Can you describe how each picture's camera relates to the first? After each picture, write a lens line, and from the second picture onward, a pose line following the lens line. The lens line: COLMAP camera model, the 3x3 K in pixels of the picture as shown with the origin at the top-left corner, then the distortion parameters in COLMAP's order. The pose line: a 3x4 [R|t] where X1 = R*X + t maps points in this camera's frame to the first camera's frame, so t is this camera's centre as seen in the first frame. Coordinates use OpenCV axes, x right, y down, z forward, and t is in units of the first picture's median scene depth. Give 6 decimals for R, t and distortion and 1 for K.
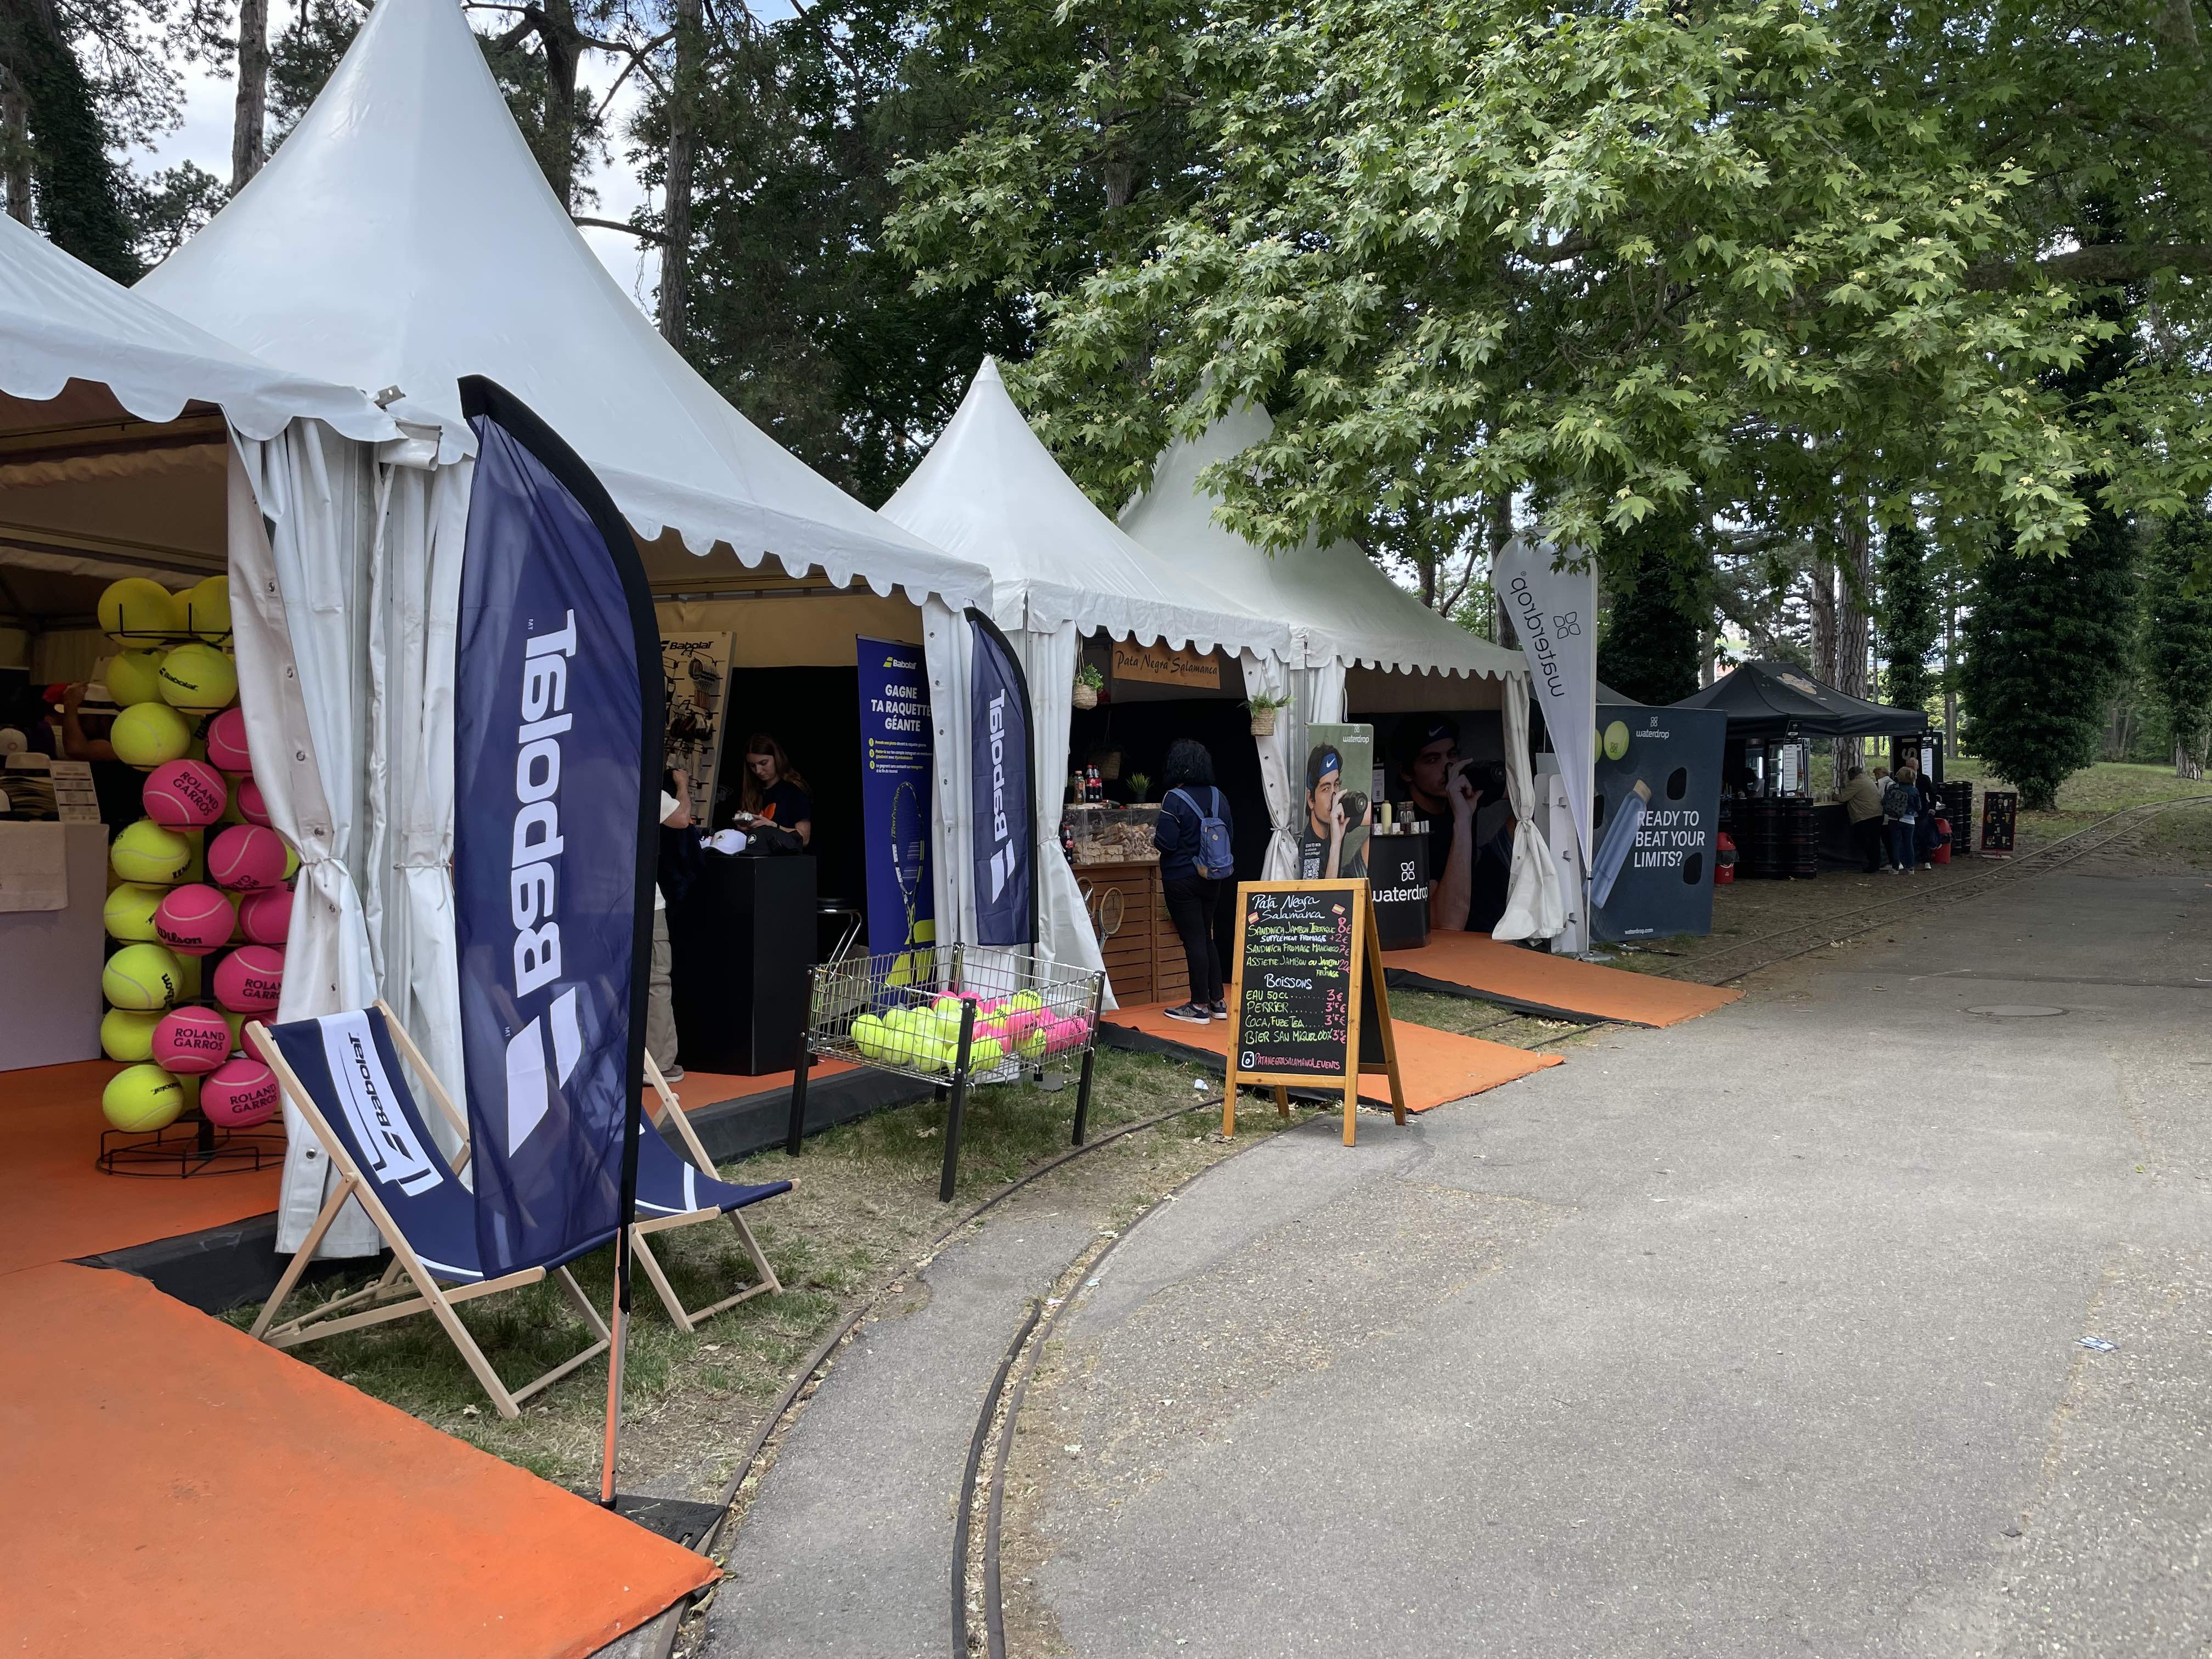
lens RADIAL K [[1667.2, 0, 1104.0], [0, 1667.2, 833.4], [0, 0, 1]] dist [0.002404, -0.006077]
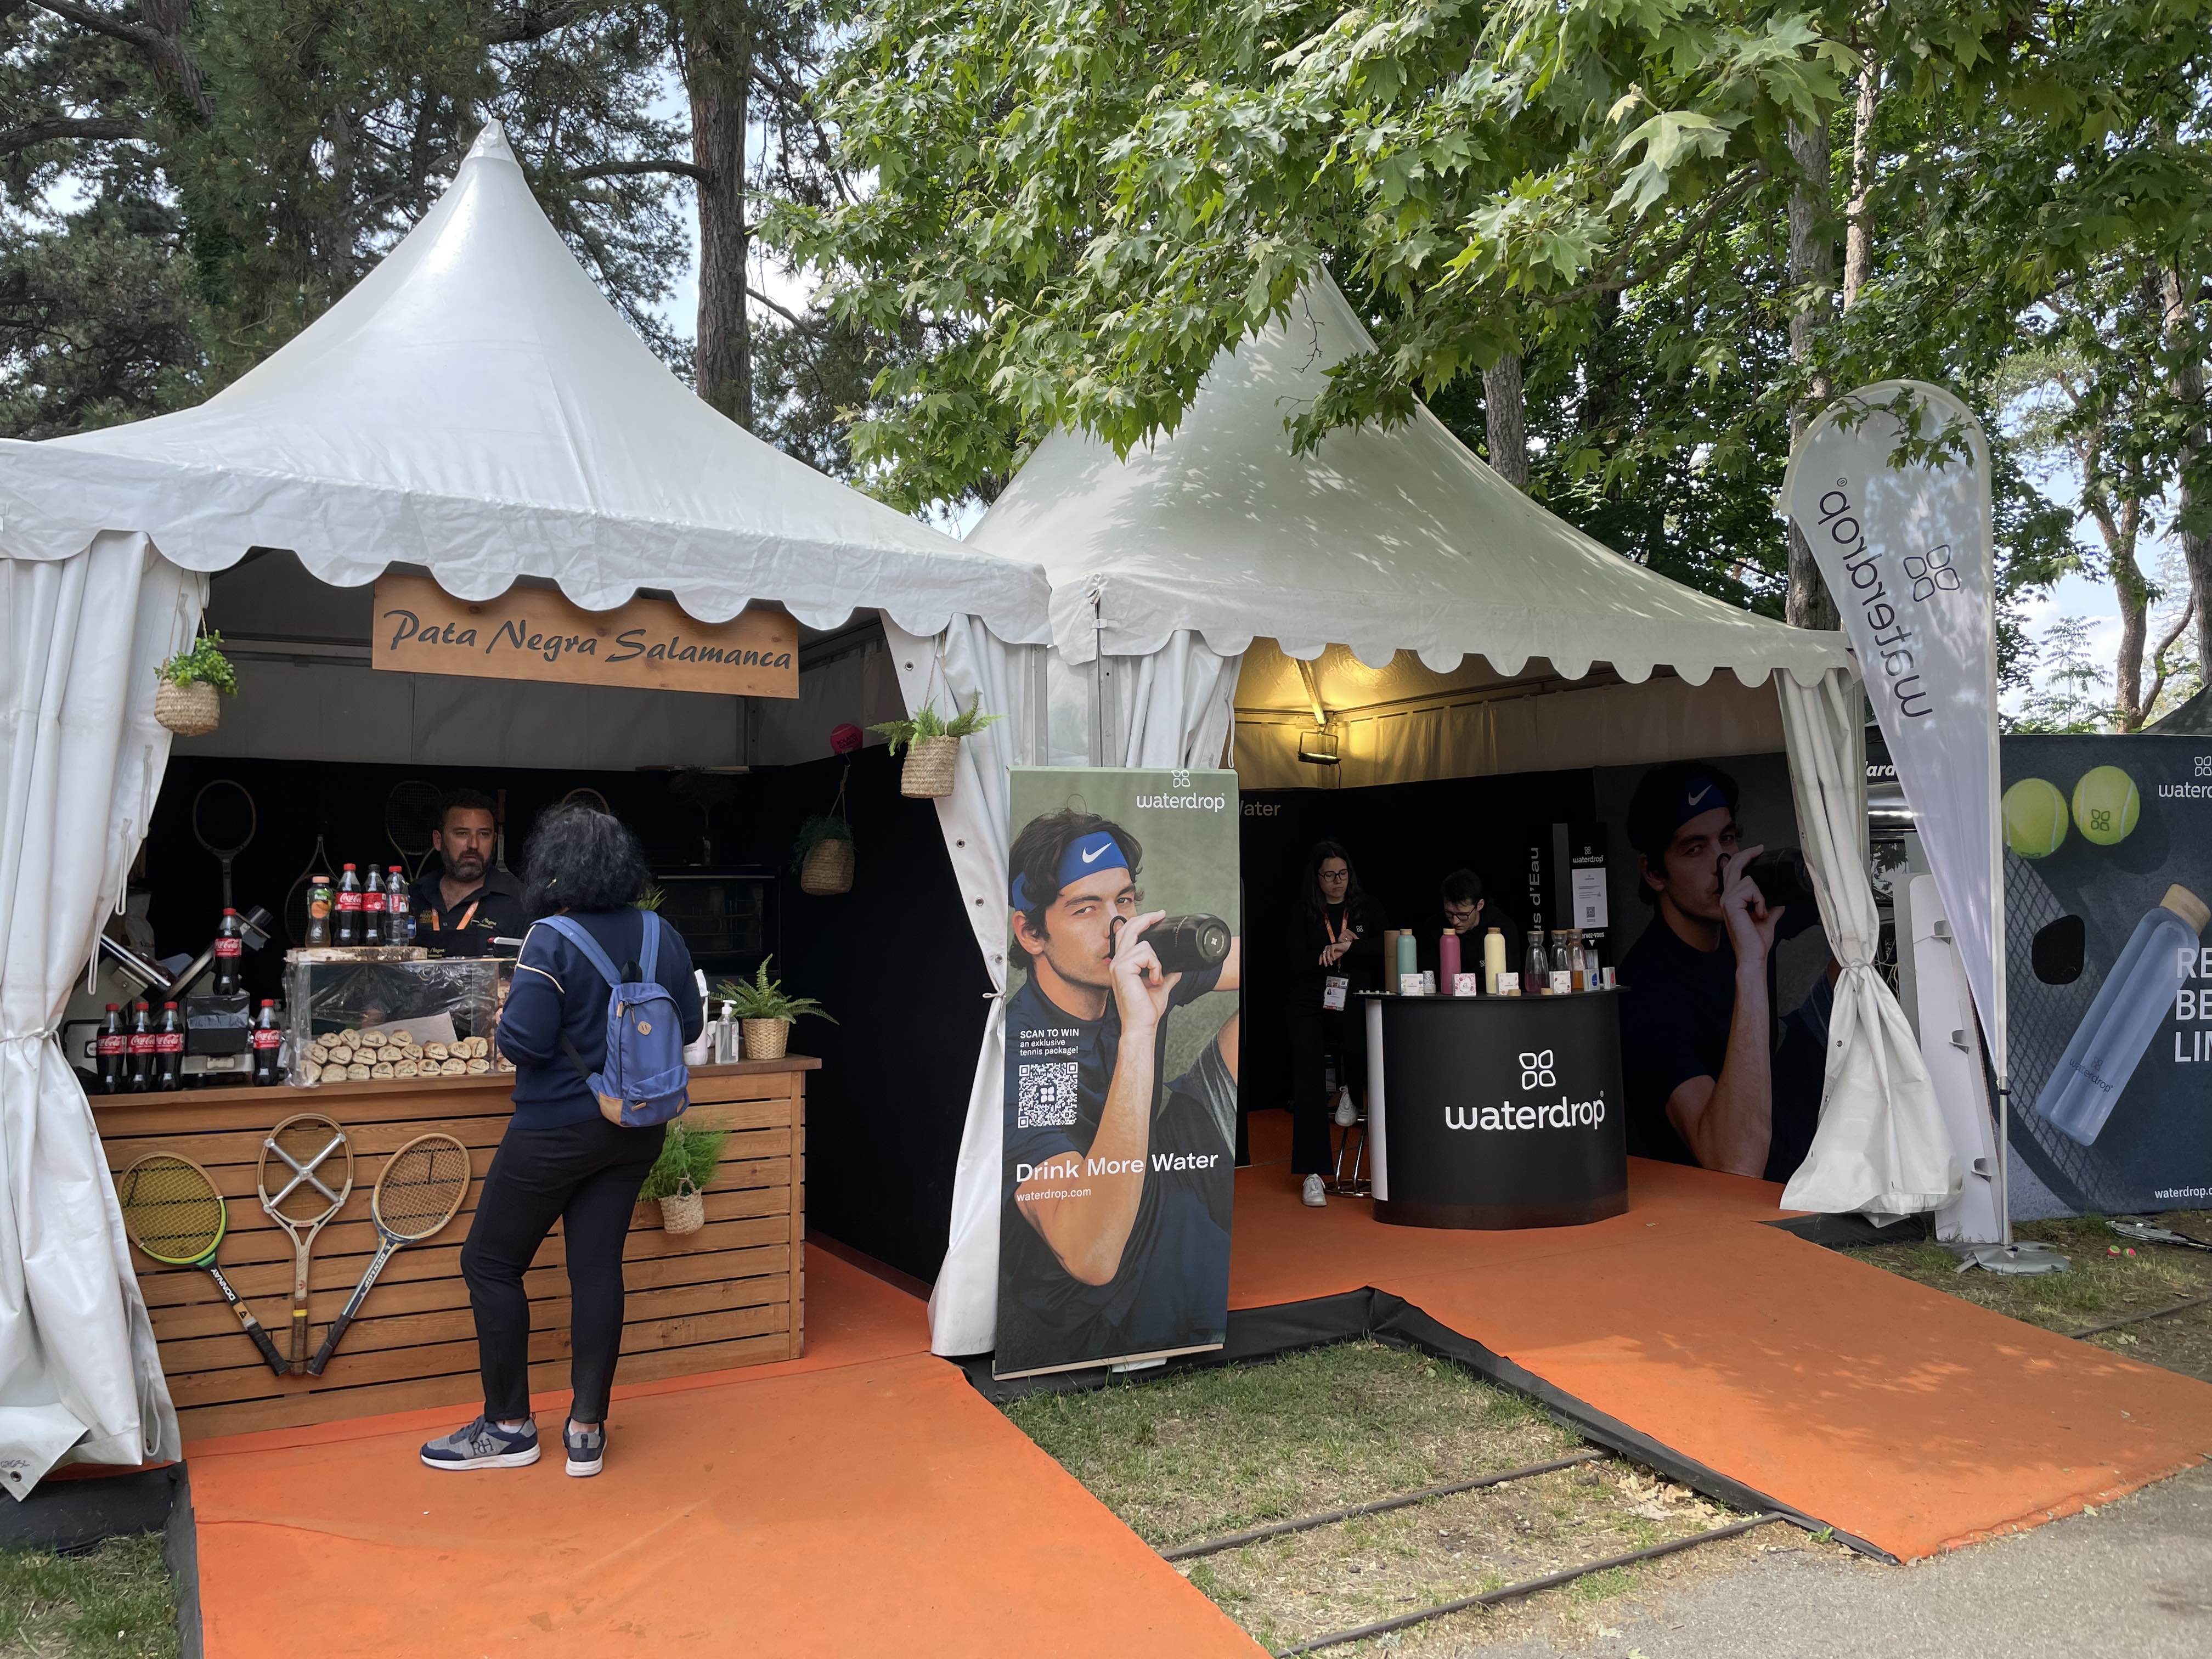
lens RADIAL K [[1667.2, 0, 1102.2], [0, 1667.2, 820.9], [0, 0, 1]] dist [0.002404, -0.006077]
pose [[0.912184, -0.023514, -0.409105, 0.293341], [-0.006781, 0.997349, -0.072444, -0.016187], [0.409725, 0.068856, 0.909607, 0.525746]]
